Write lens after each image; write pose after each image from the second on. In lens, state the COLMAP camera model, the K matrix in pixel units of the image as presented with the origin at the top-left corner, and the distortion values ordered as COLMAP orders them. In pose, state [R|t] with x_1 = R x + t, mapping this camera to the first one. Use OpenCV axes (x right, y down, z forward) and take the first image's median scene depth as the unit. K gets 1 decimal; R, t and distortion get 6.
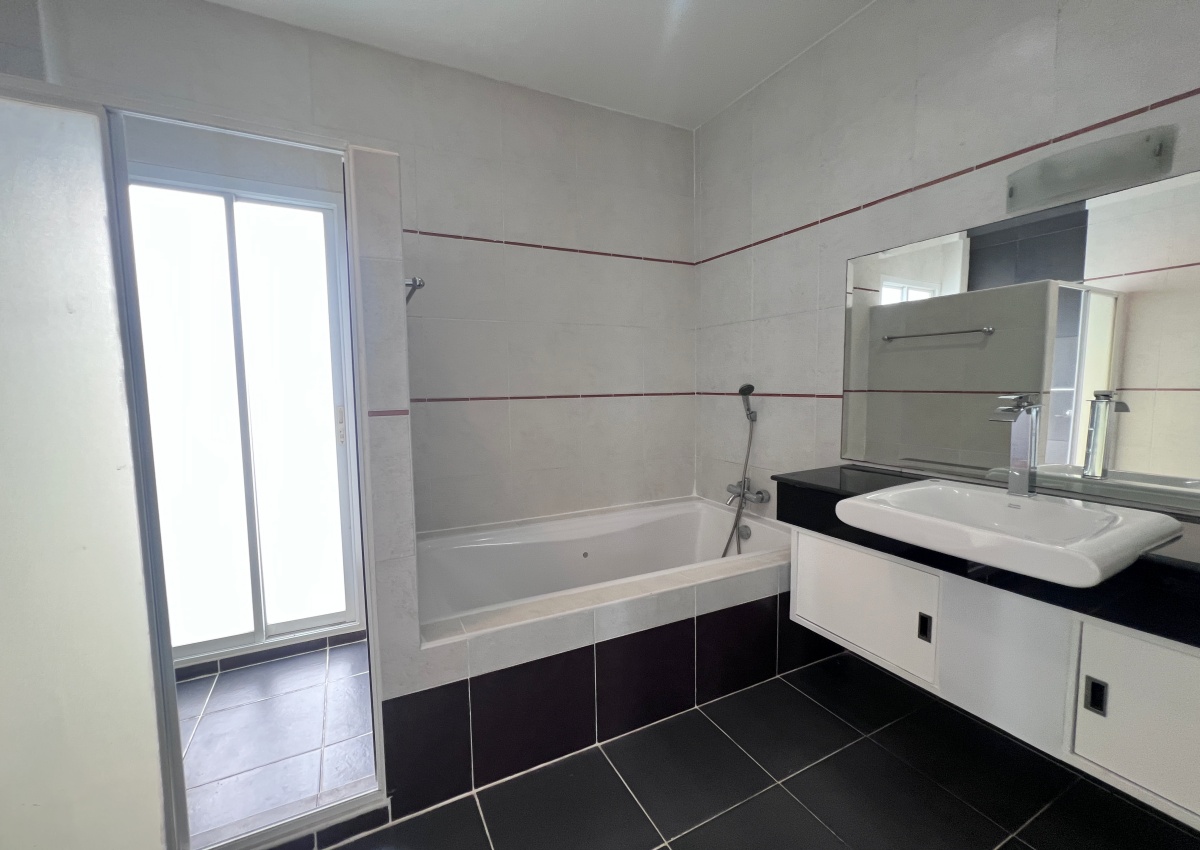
lens RADIAL K [[485.3, 0, 596.6], [0, 485.3, 429.5], [0, 0, 1]] dist [-0.000281, 0.000127]
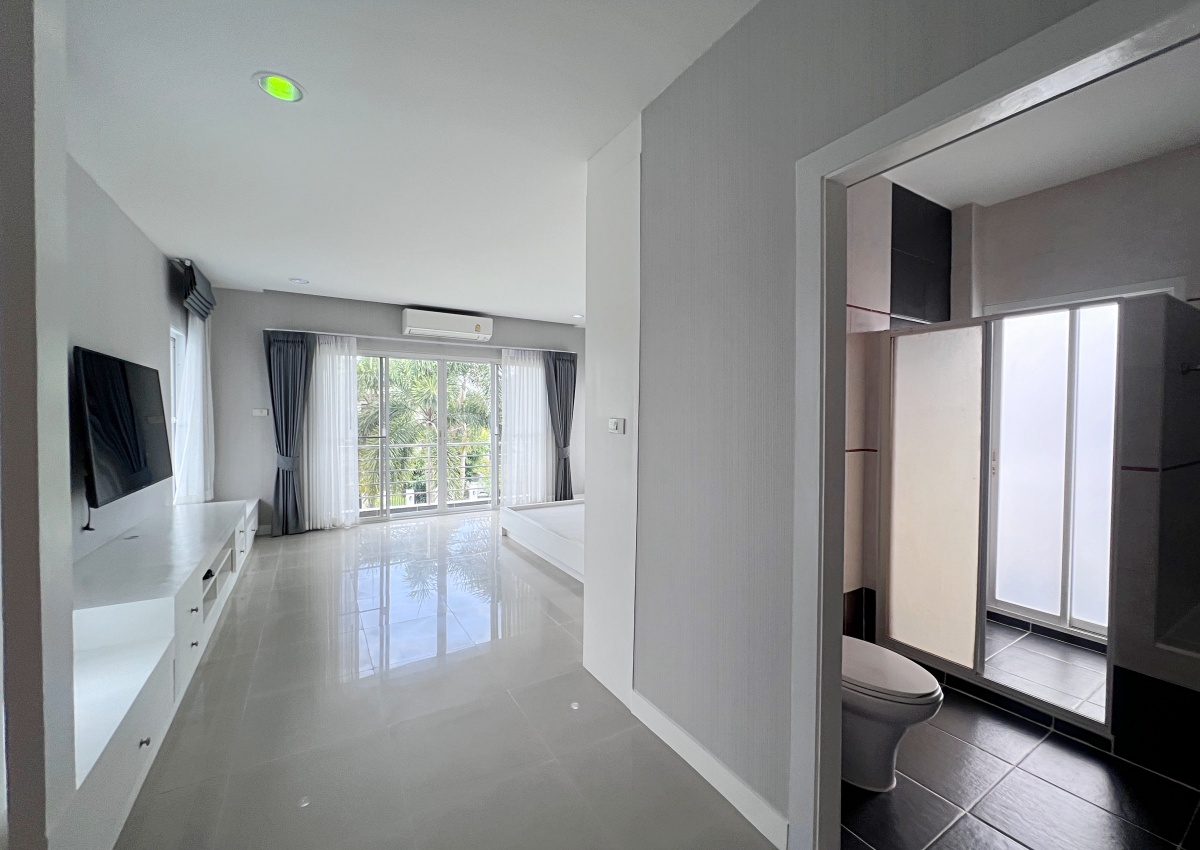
lens RADIAL K [[485.3, 0, 599.0], [0, 485.3, 426.4], [0, 0, 1]] dist [-0.000281, 0.000127]
pose [[0.079164, 0.035921, -0.996214, 0.609452], [-0.098044, 0.994786, 0.028078, -0.028934], [0.992028, 0.095450, 0.082273, -0.511248]]
